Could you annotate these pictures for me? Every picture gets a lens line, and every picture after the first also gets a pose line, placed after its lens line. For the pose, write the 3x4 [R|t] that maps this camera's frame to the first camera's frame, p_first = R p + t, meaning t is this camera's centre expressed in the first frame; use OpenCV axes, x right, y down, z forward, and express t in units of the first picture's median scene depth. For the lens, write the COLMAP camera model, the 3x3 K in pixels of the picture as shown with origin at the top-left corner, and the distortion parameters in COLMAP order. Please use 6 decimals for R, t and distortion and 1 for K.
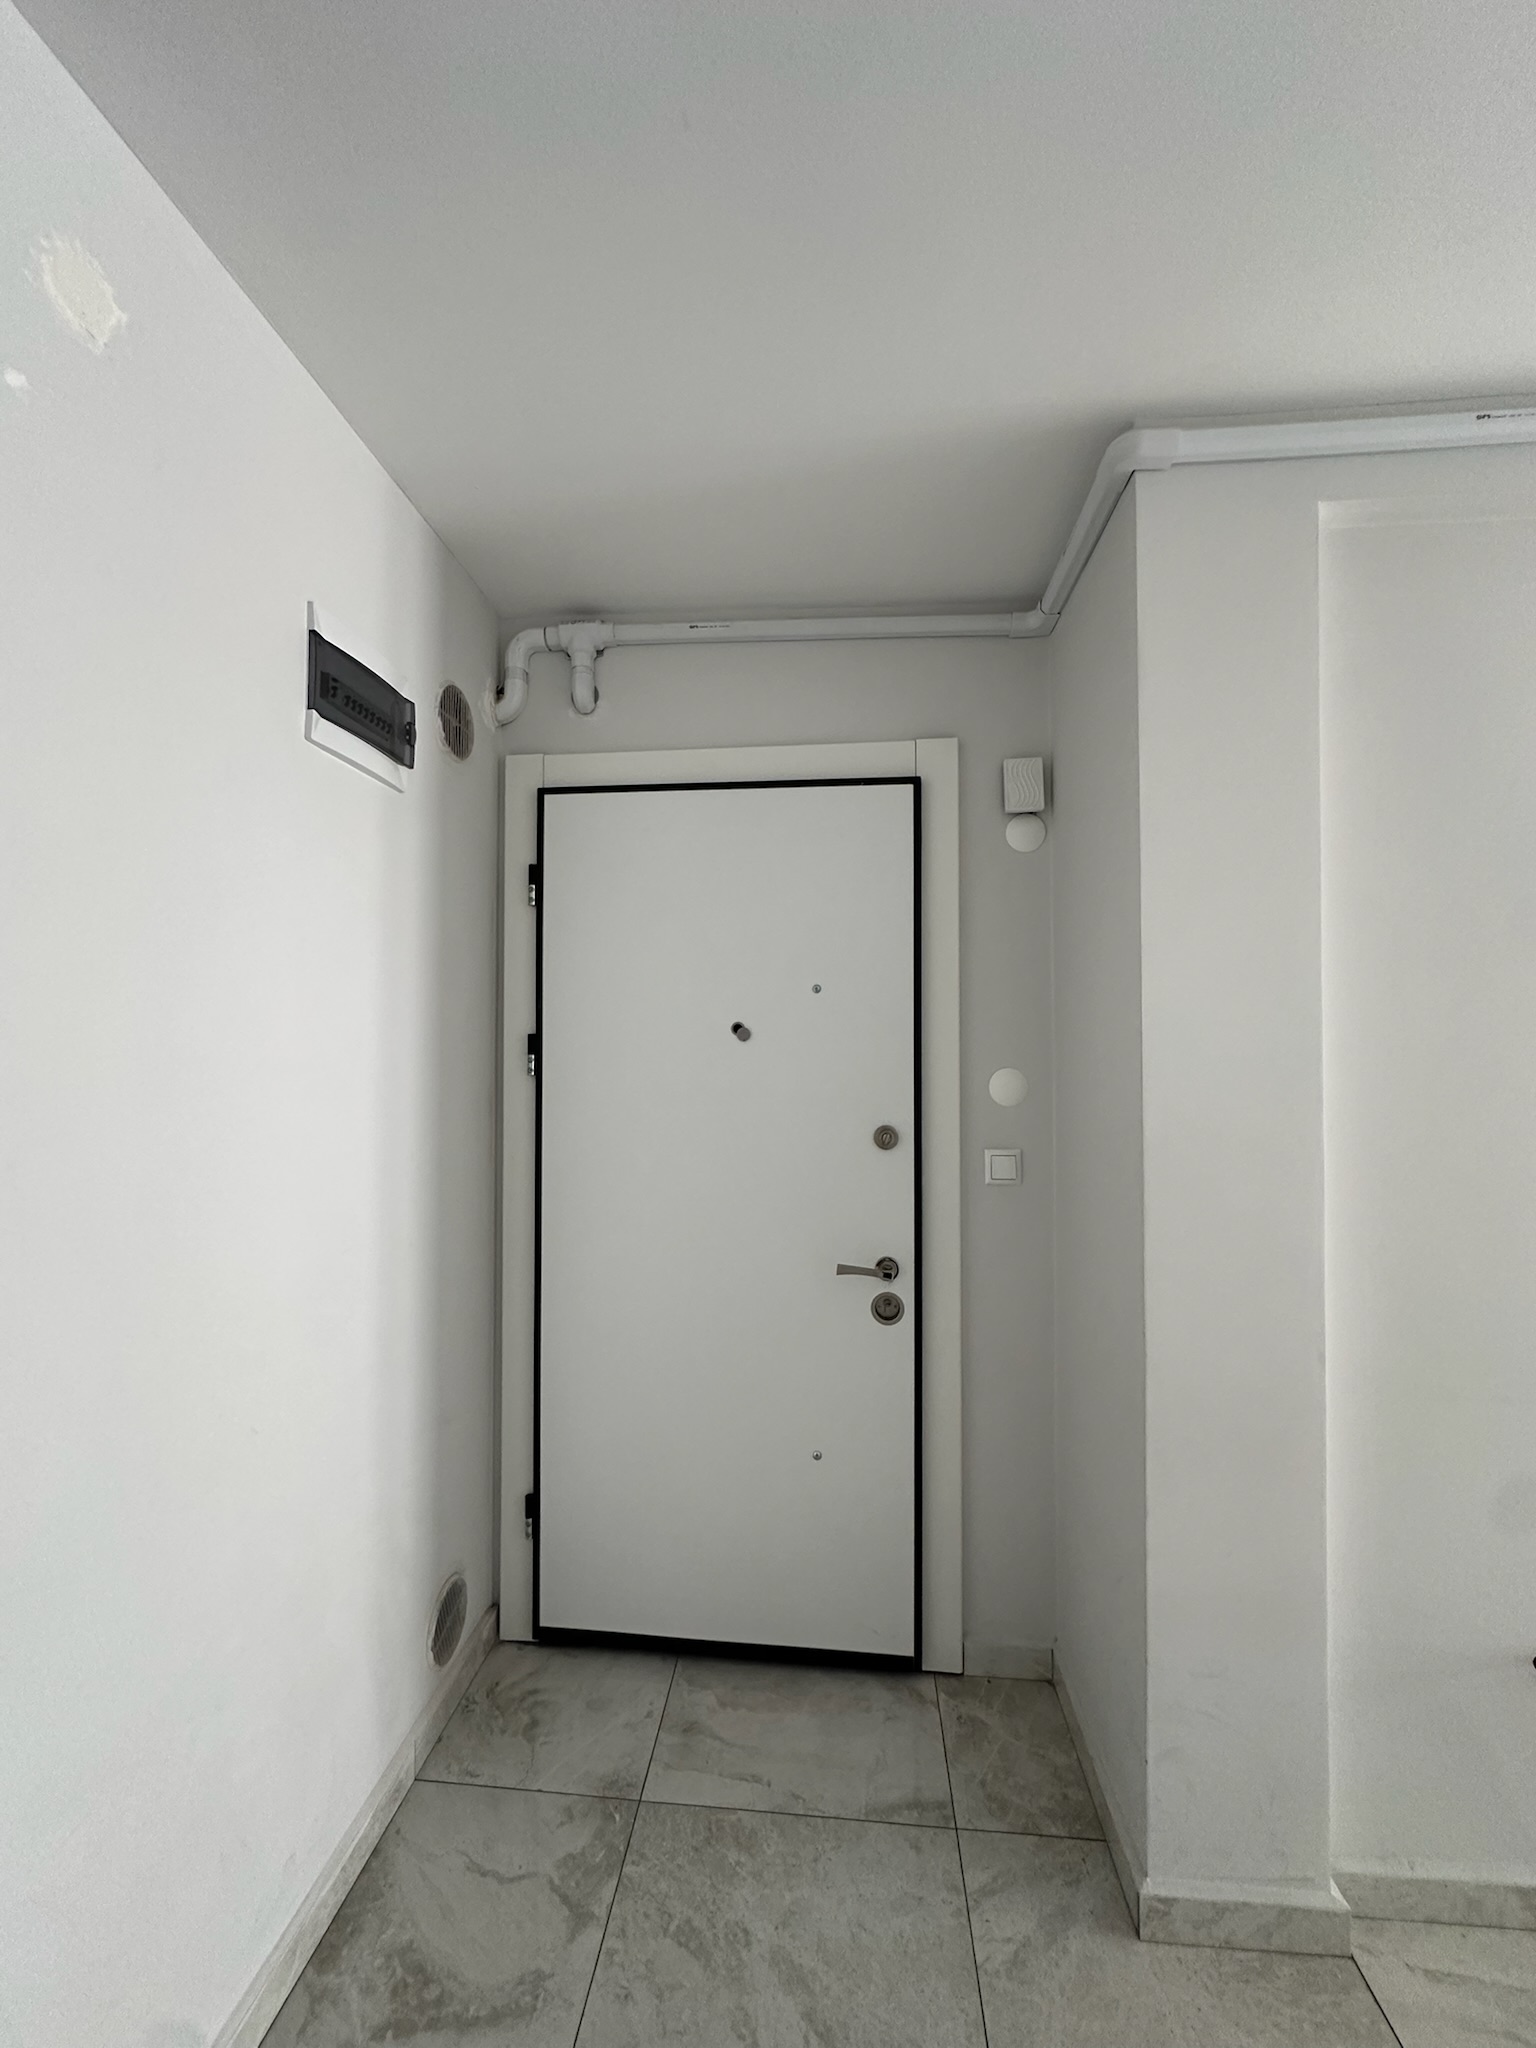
lens RADIAL K [[819.2, 0, 774.5], [0, 819.2, 1024.4], [0, 0, 1]] dist [-0.001859, -0.000095]
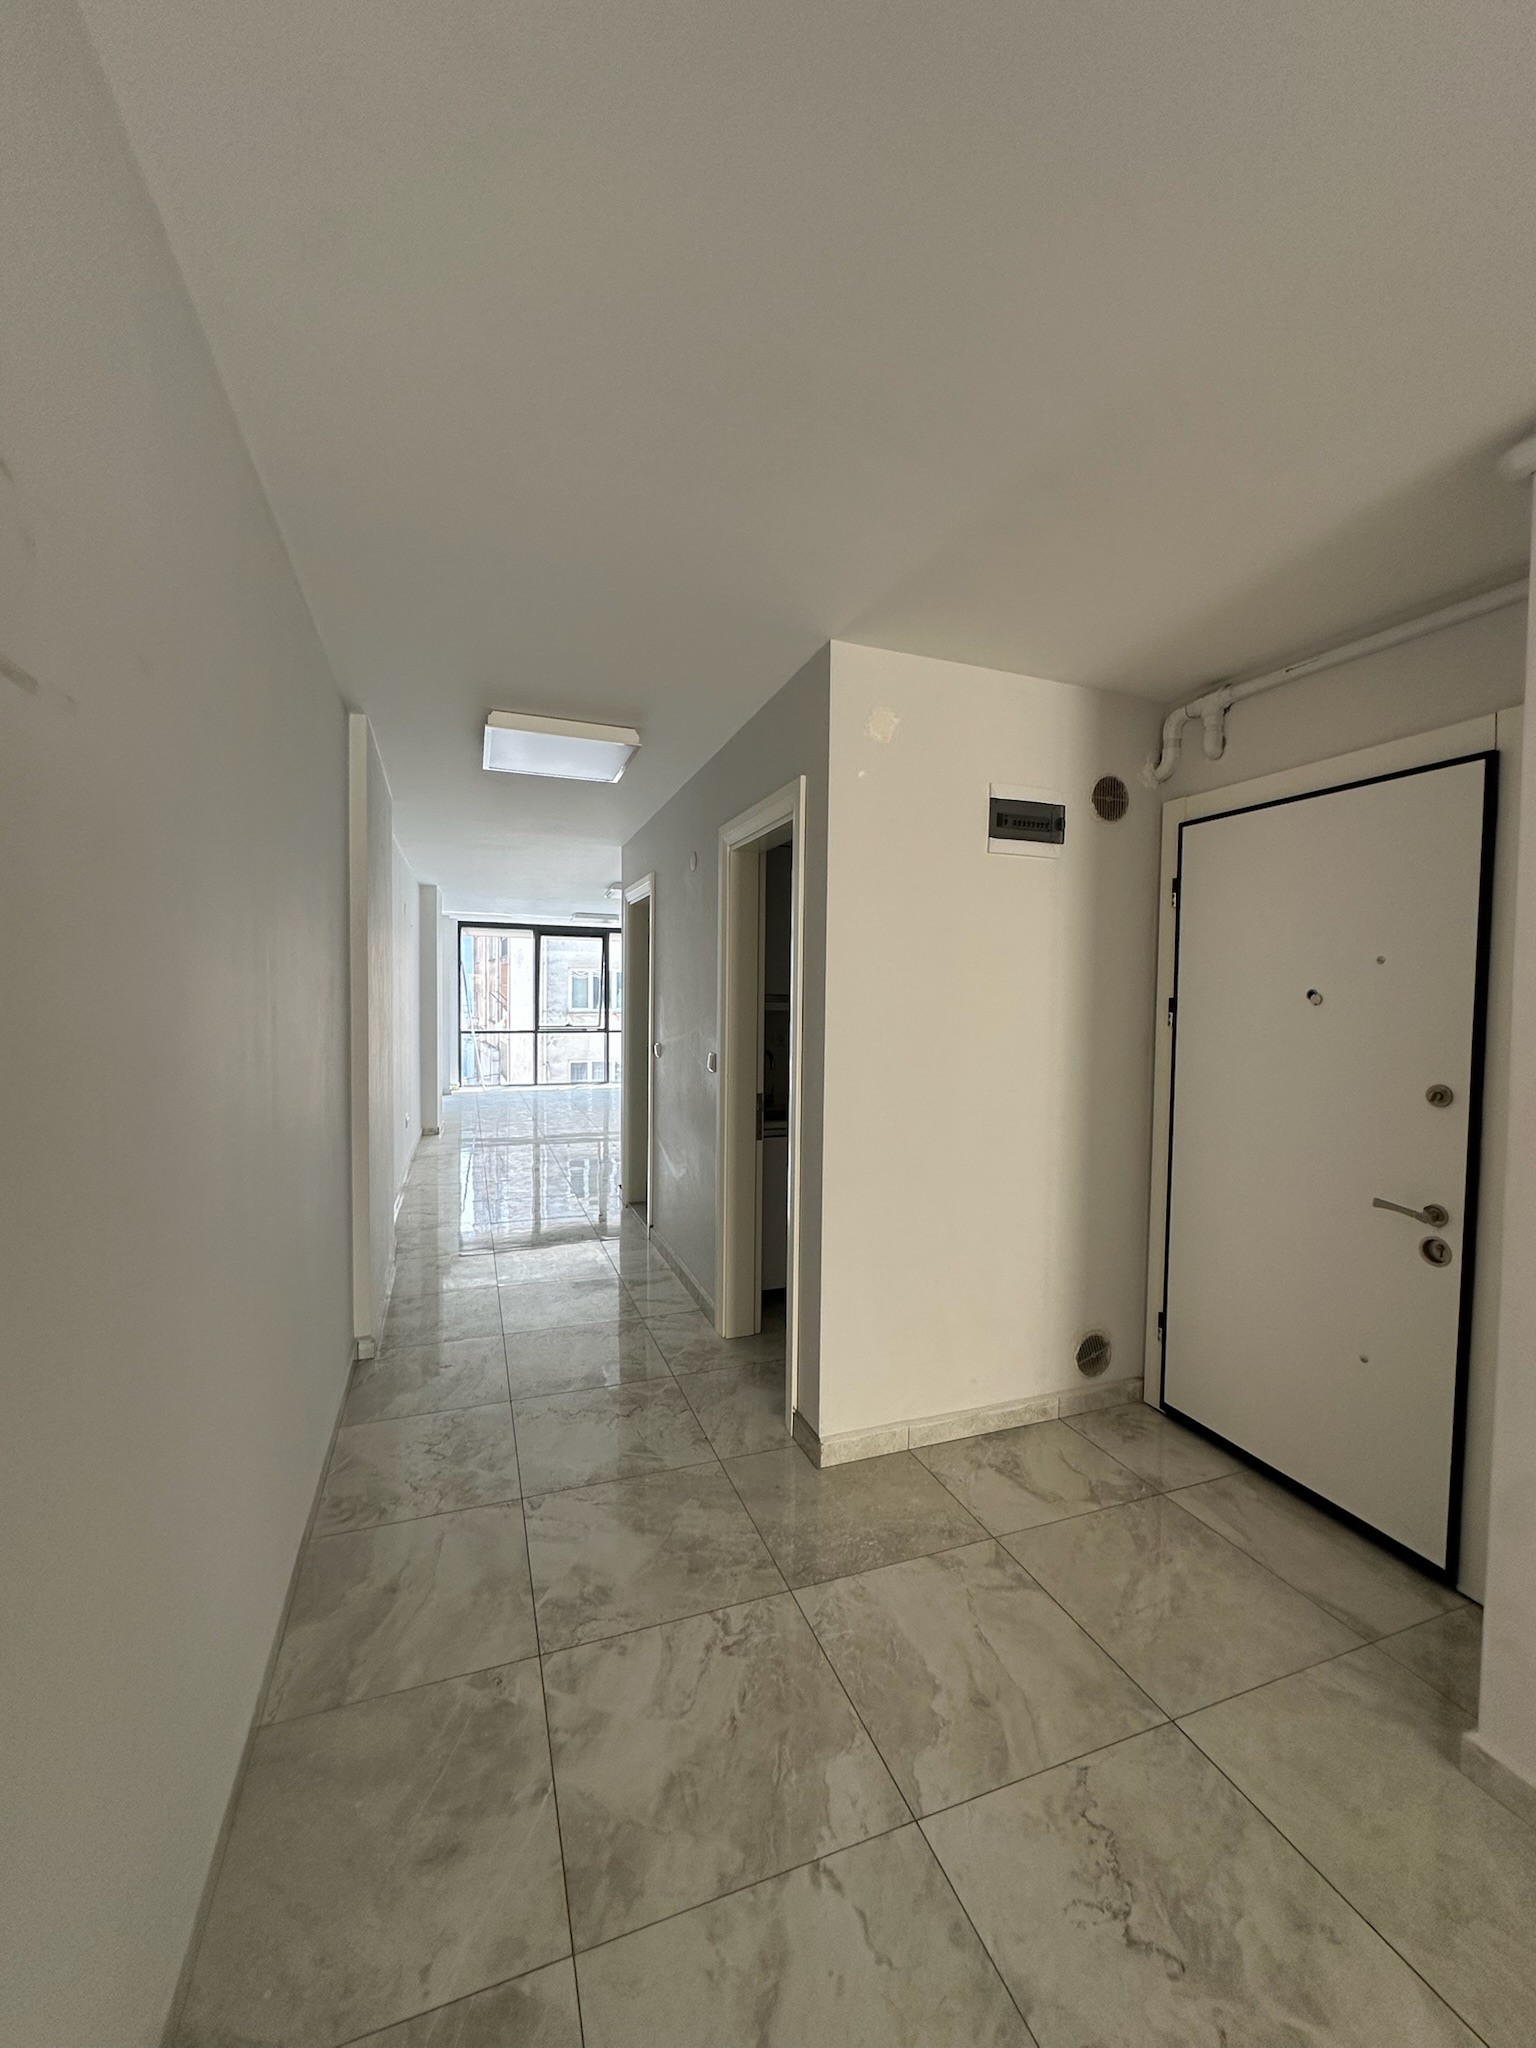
lens RADIAL K [[819.2, 0, 763.9], [0, 819.2, 1032.7], [0, 0, 1]] dist [-0.001859, -0.000095]
pose [[0.430382, 0.046733, -0.901436, 0.723935], [0.003561, 0.998563, 0.053468, -0.006923], [0.902640, -0.026222, 0.429598, -0.271601]]
